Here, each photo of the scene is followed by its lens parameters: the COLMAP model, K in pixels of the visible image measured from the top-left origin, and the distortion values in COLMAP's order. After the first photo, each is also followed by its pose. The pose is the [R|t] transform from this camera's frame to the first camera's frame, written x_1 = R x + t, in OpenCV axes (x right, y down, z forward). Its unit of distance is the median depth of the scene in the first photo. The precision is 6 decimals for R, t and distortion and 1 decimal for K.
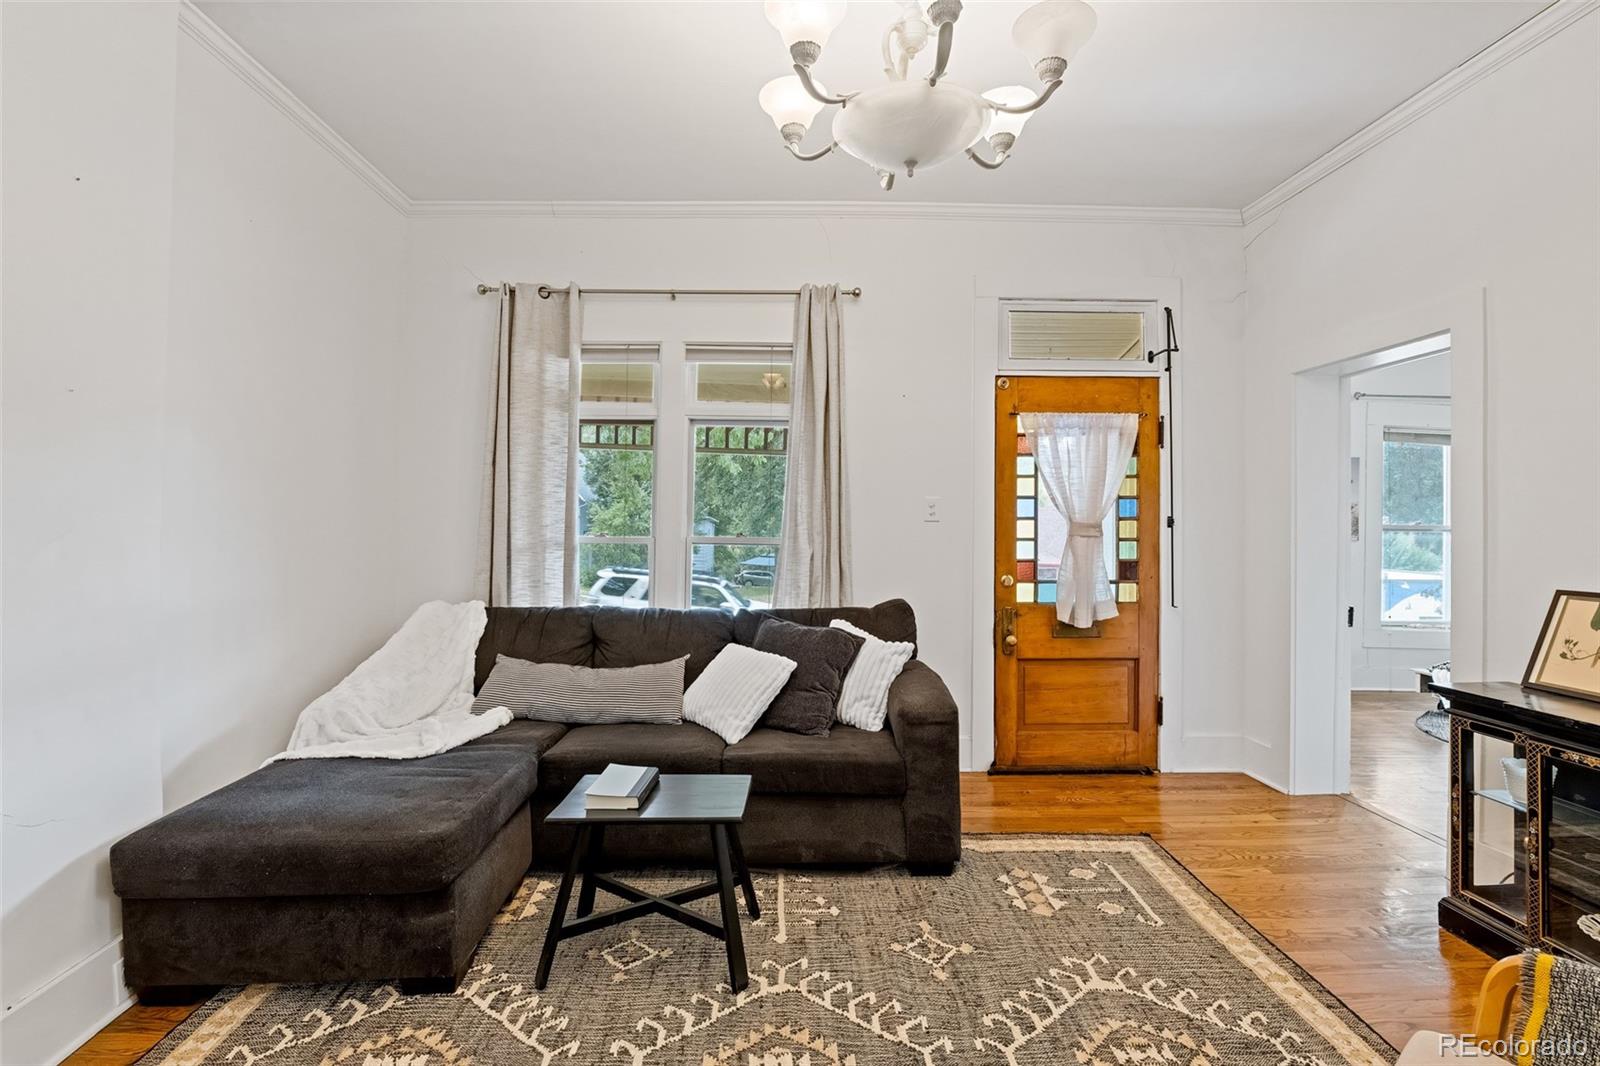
lens RADIAL K [[715.7, 0, 790.4], [0, 715.7, 510.9], [0, 0, 1]] dist [-0.009778, -0.004160]
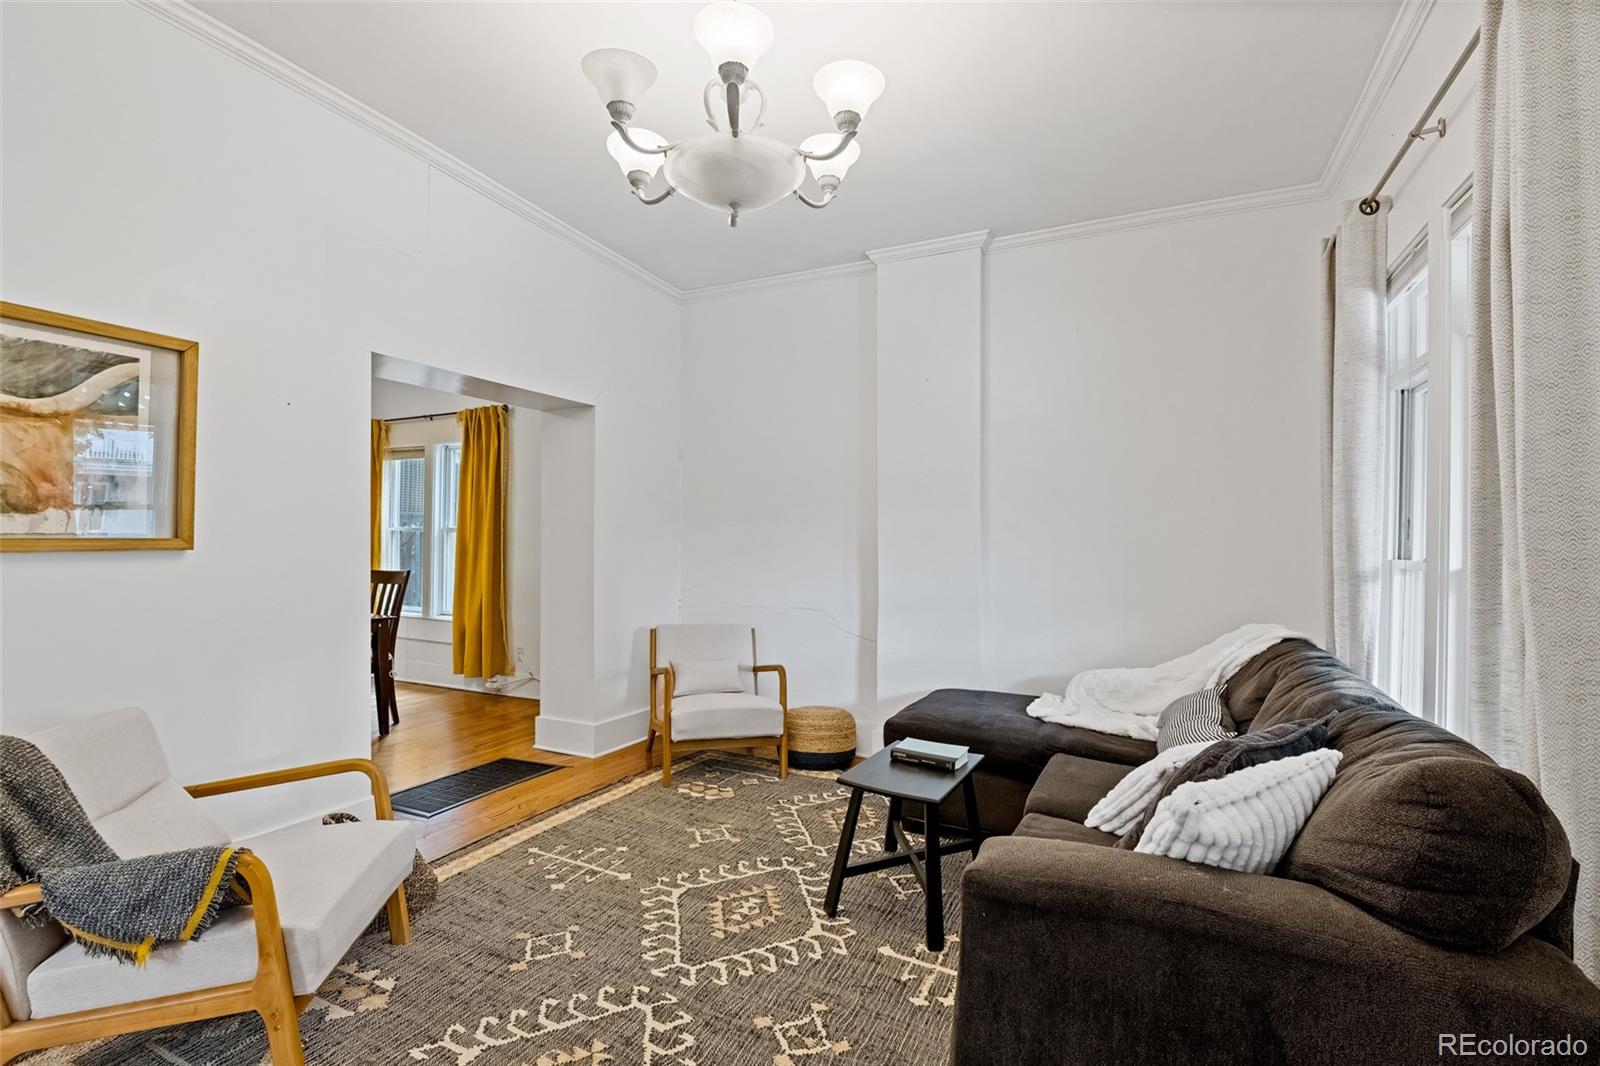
lens RADIAL K [[715.7, 0, 791.7], [0, 715.7, 532.1], [0, 0, 1]] dist [-0.009778, -0.004160]
pose [[-0.475421, -0.009319, -0.879709, 0.610653], [-0.001058, 0.999949, -0.010021, 0.015471], [0.879758, -0.003834, -0.475407, 0.890587]]
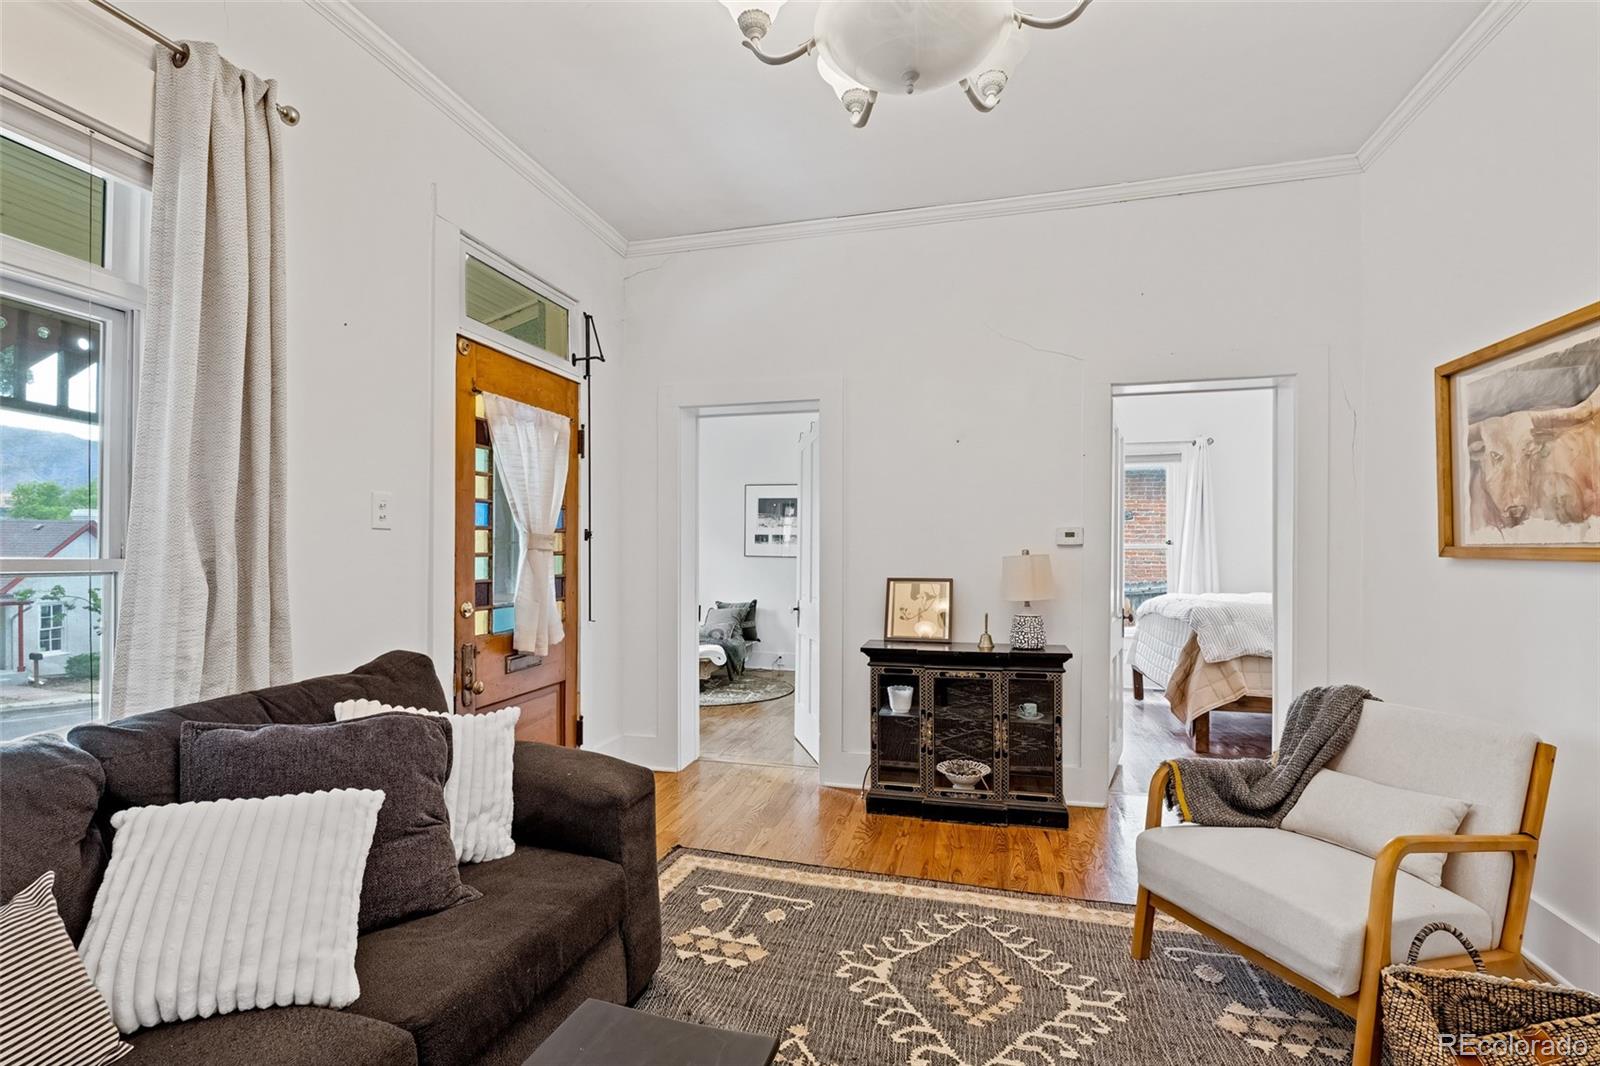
lens RADIAL K [[715.7, 0, 797.4], [0, 715.7, 552.8], [0, 0, 1]] dist [-0.009778, -0.004160]
pose [[0.279962, -0.010886, 0.959949, -0.356847], [-0.016797, 0.999727, 0.016236, 0.021198], [-0.959864, -0.020670, 0.279703, 0.496232]]
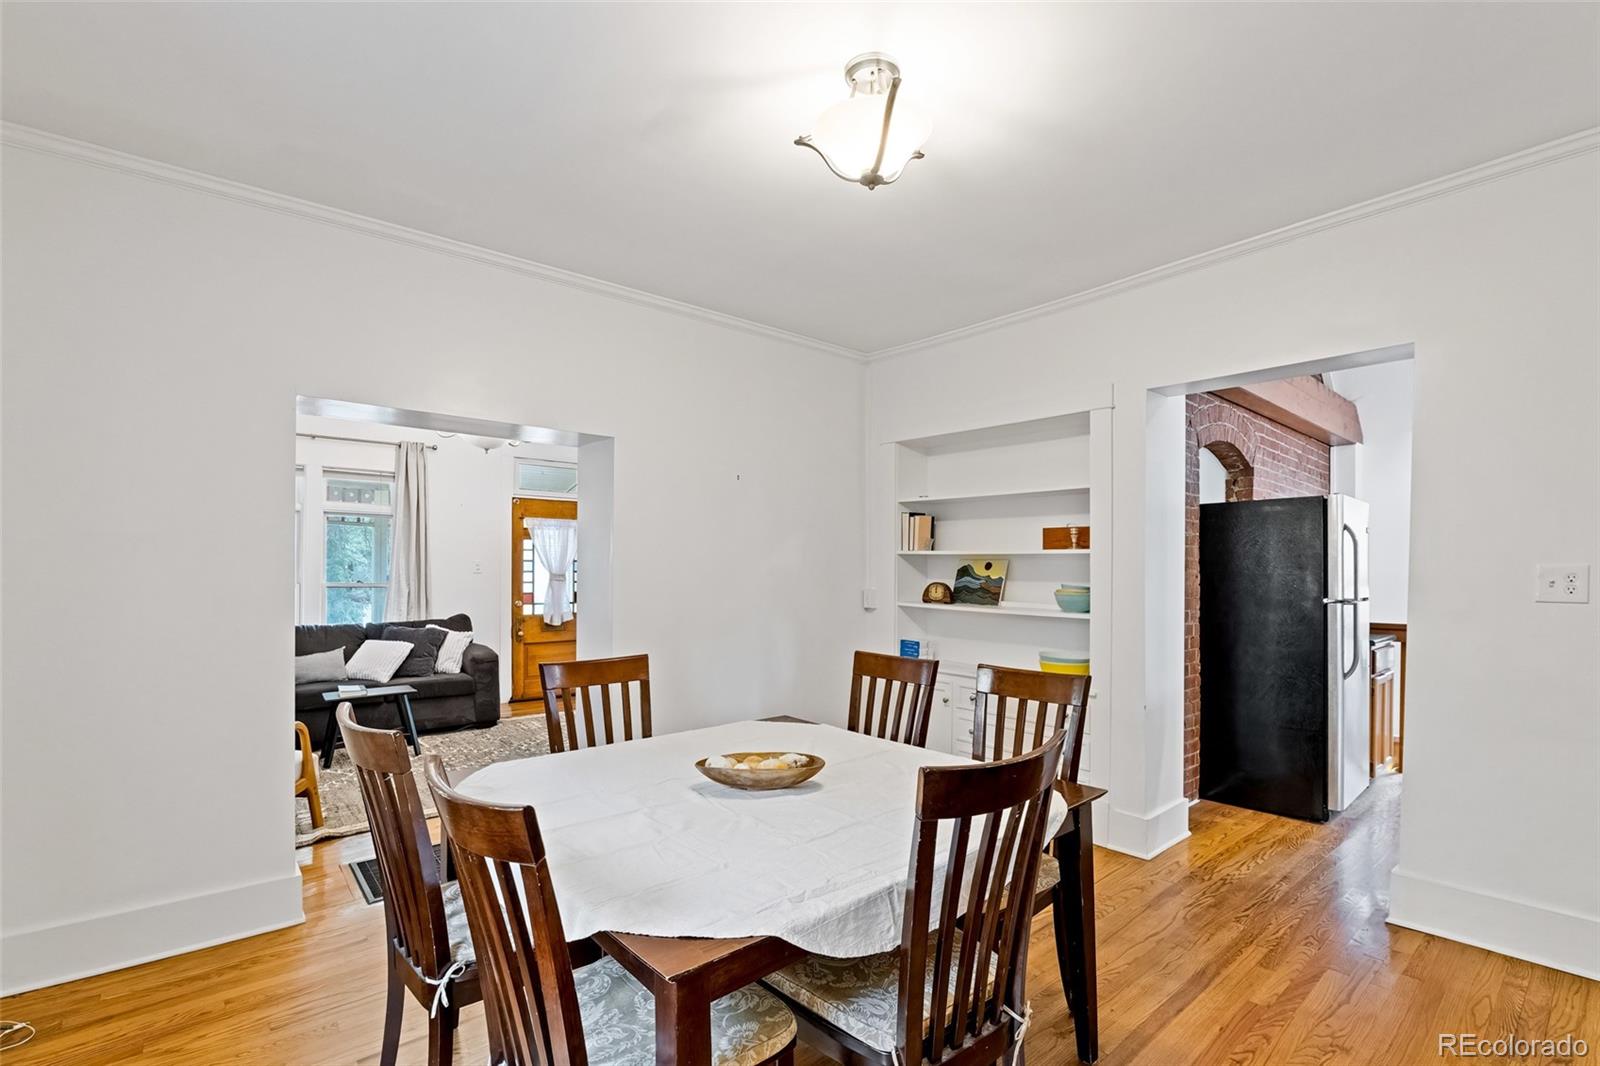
lens RADIAL K [[715.7, 0, 772.8], [0, 715.7, 576.2], [0, 0, 1]] dist [-0.009778, -0.004160]
pose [[0.798671, -0.006559, 0.601732, -0.340662], [-0.007831, 0.999743, 0.021292, -0.025861], [-0.601717, -0.021717, 0.798414, -1.050661]]
